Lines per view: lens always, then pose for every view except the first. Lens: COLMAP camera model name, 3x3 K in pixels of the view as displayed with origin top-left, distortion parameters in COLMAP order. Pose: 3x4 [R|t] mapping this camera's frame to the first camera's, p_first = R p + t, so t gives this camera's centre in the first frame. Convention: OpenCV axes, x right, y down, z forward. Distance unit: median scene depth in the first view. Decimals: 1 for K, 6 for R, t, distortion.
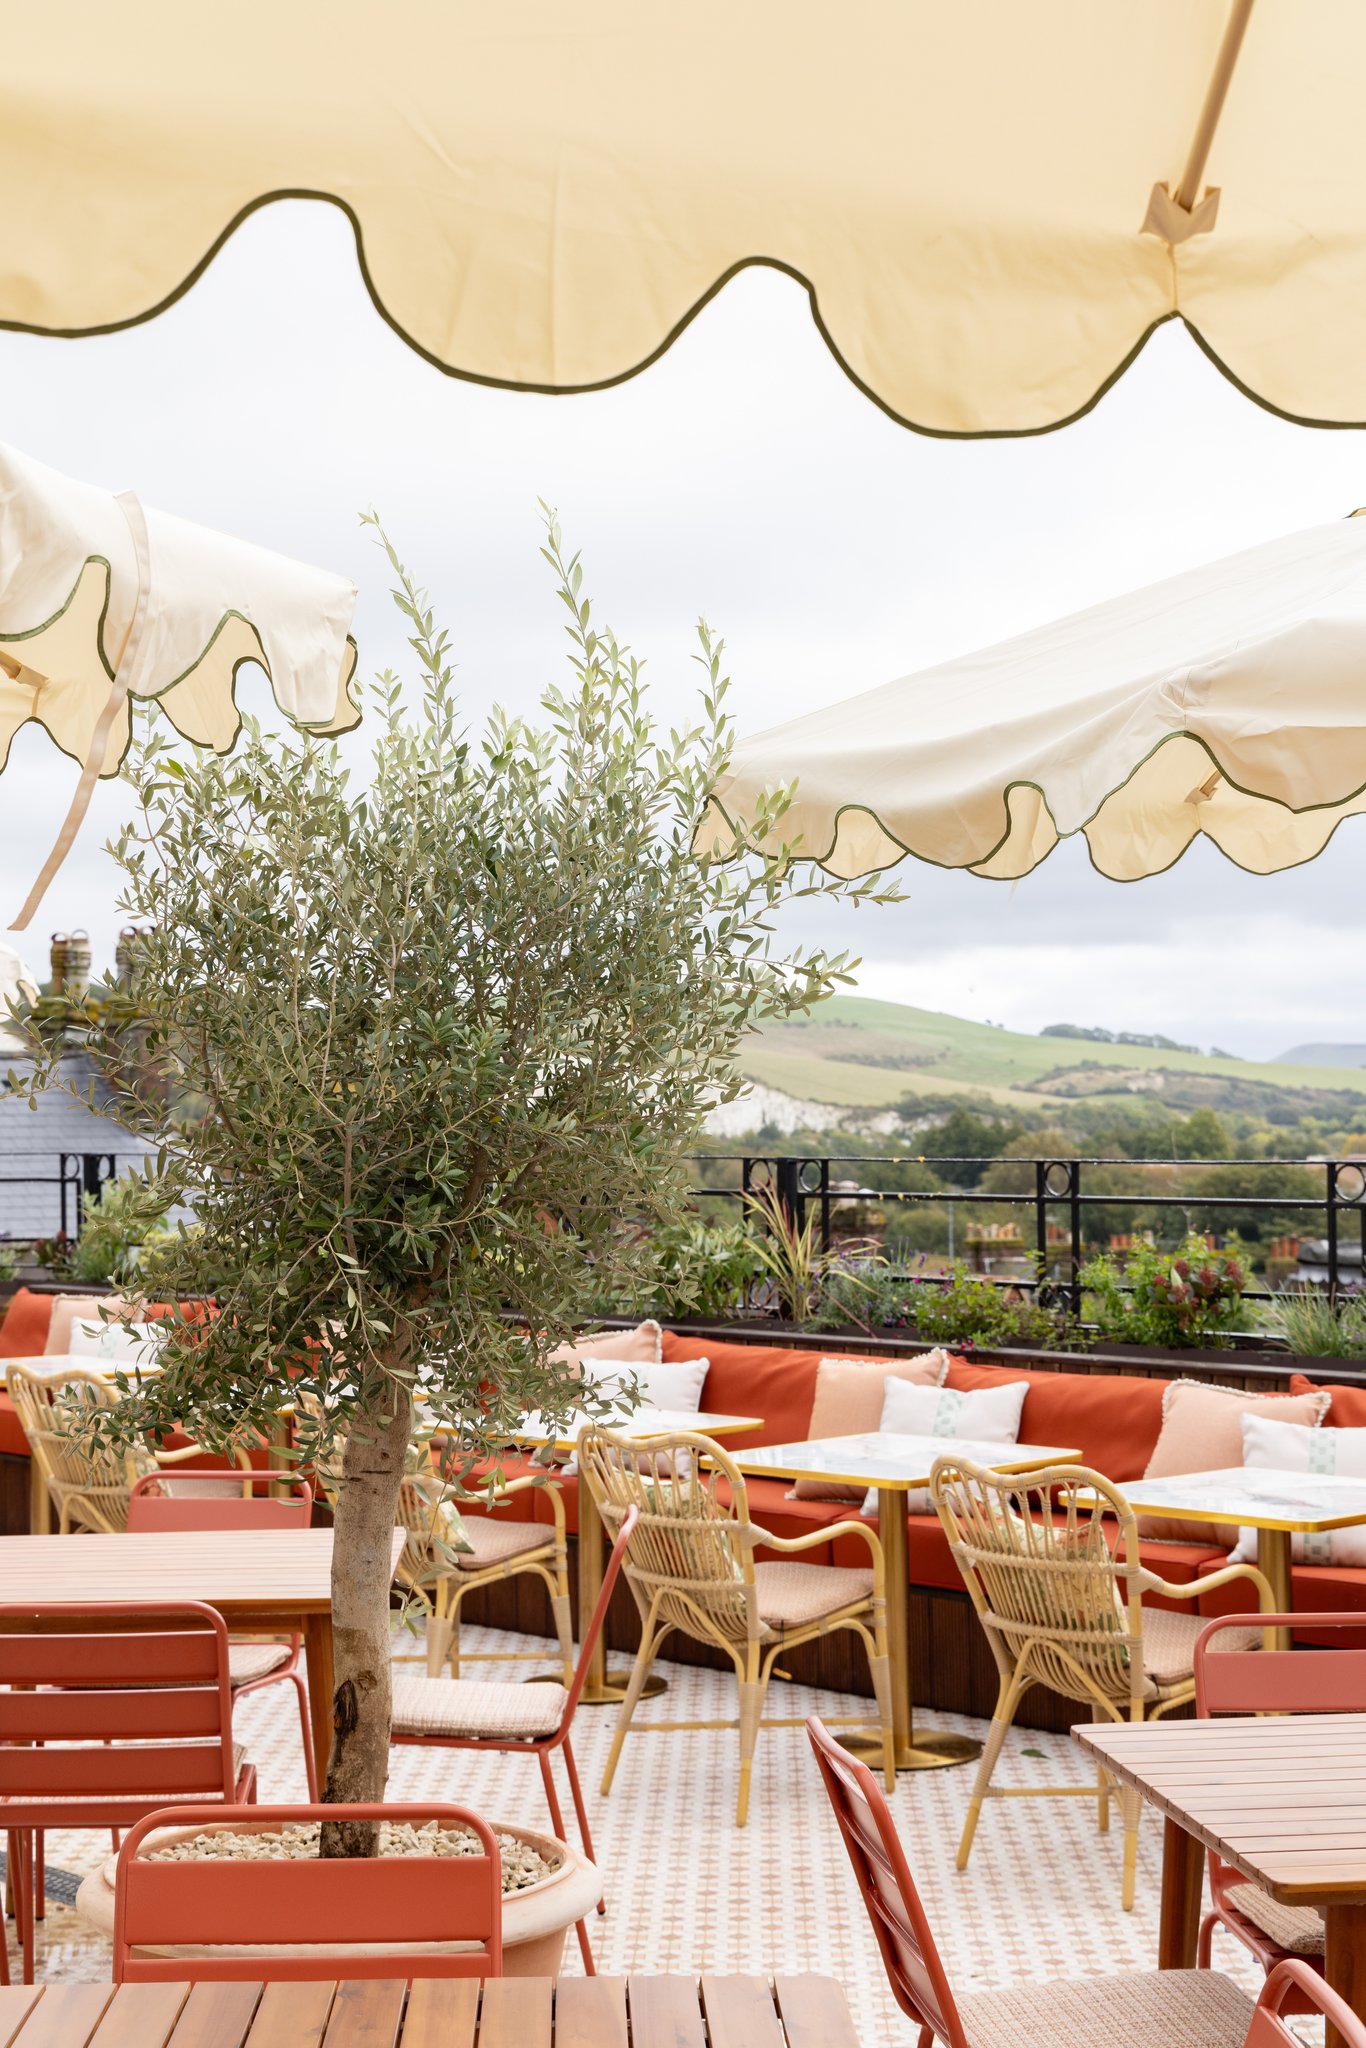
lens RADIAL K [[3049.7, 0, 684.5], [0, 3049.7, 1054.2], [0, 0, 1]] dist [0.071770, 0.000000]
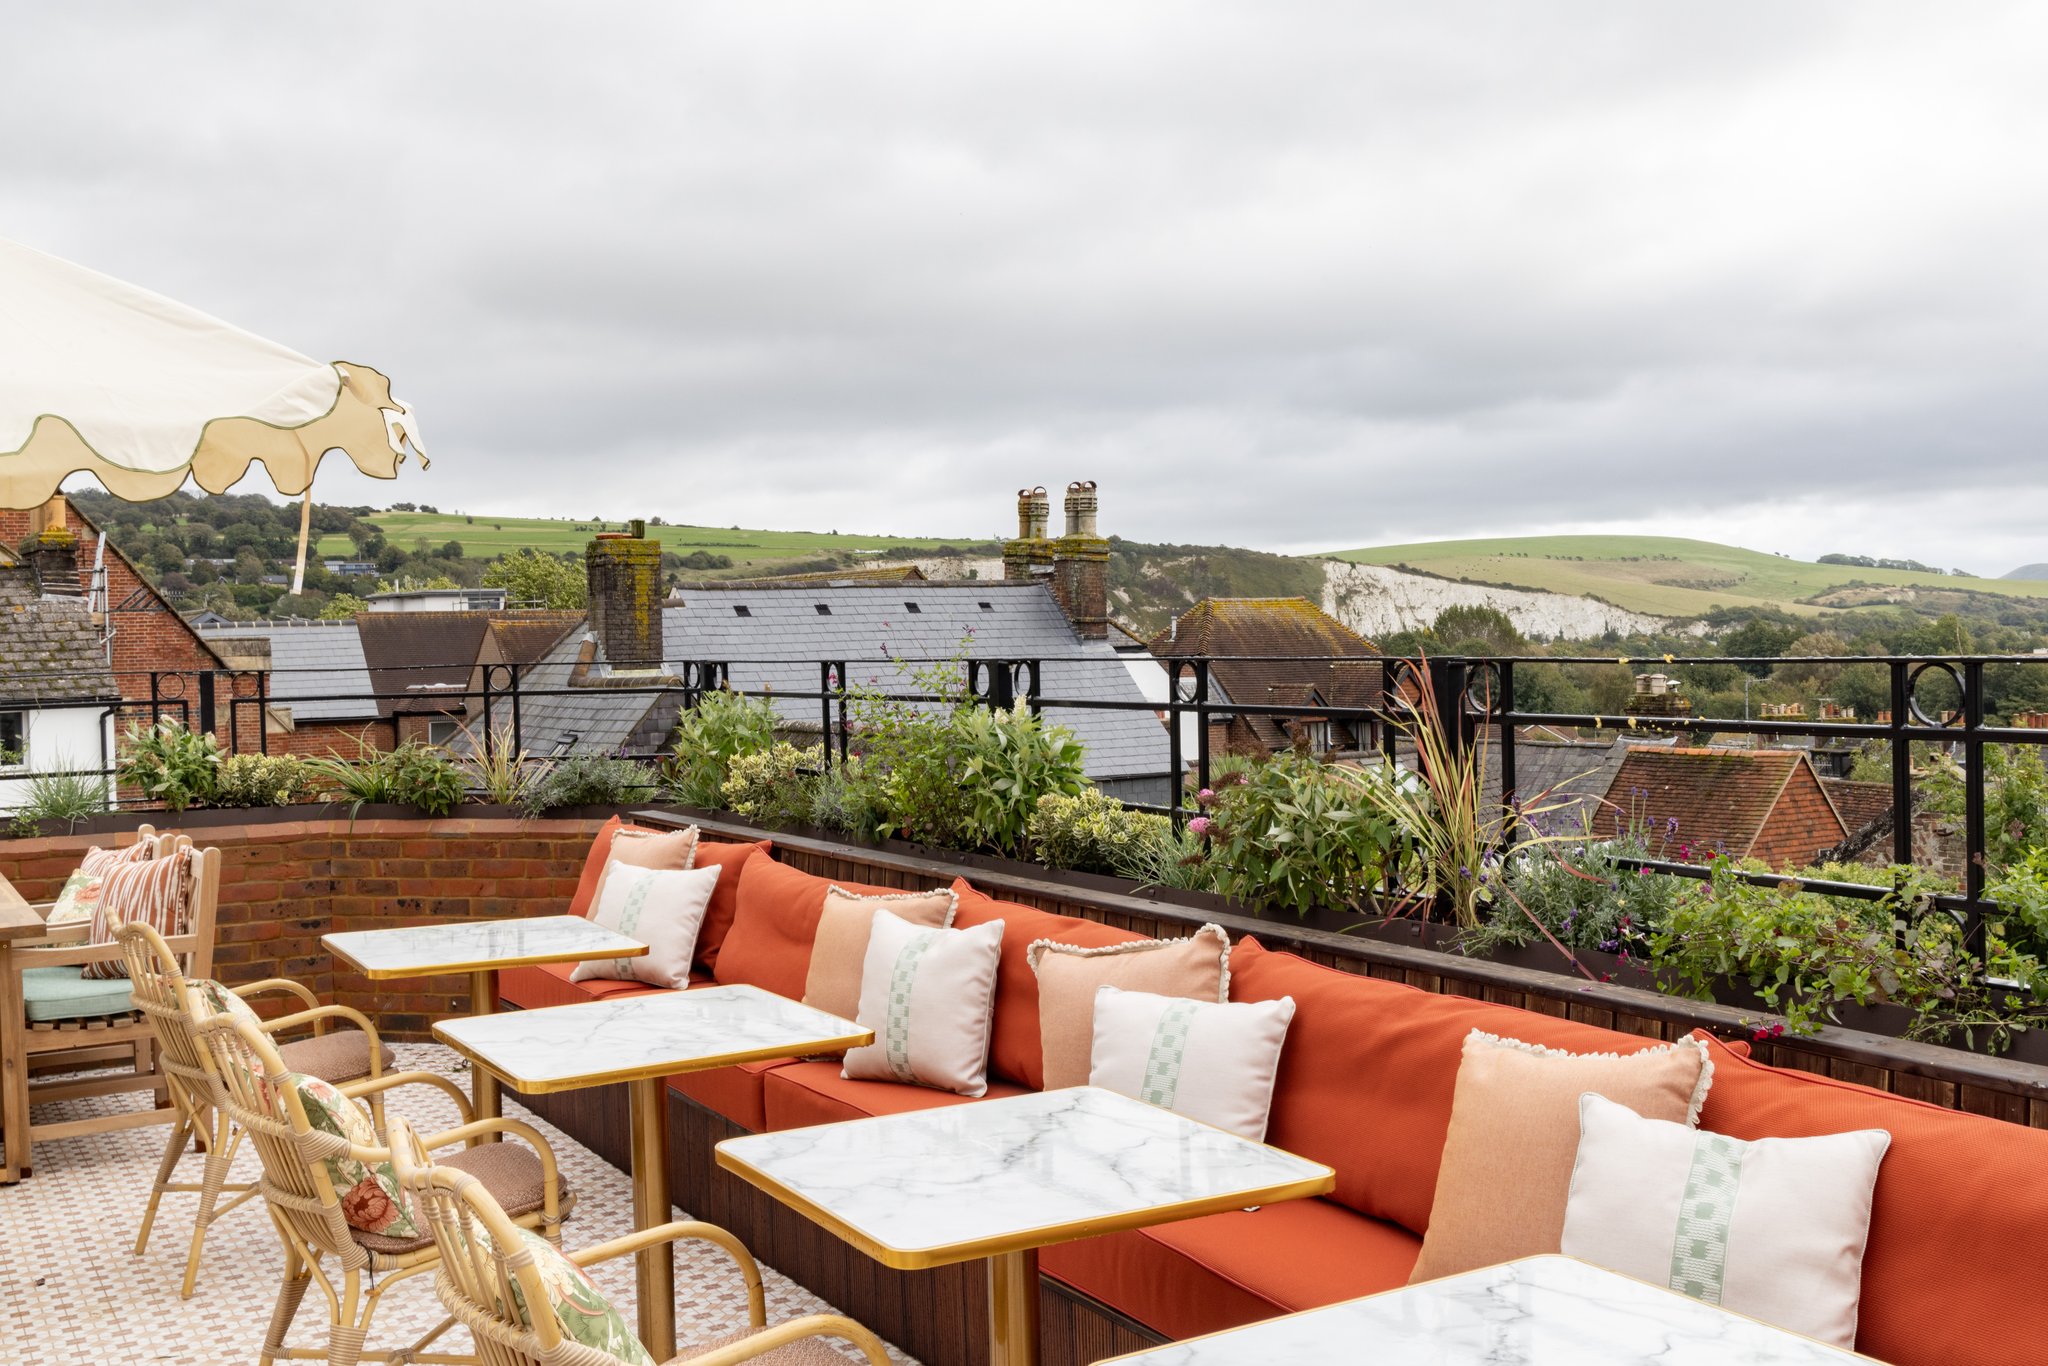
lens RADIAL K [[2112.0, 0, 1035.4], [0, 2112.0, 693.1], [0, 0, 1]] dist [0.018765, 0.000000]
pose [[0.971783, -0.006646, -0.235782, 0.054731], [0.018490, 0.998674, 0.048054, 0.019261], [0.235150, -0.051058, 0.970617, 0.577087]]
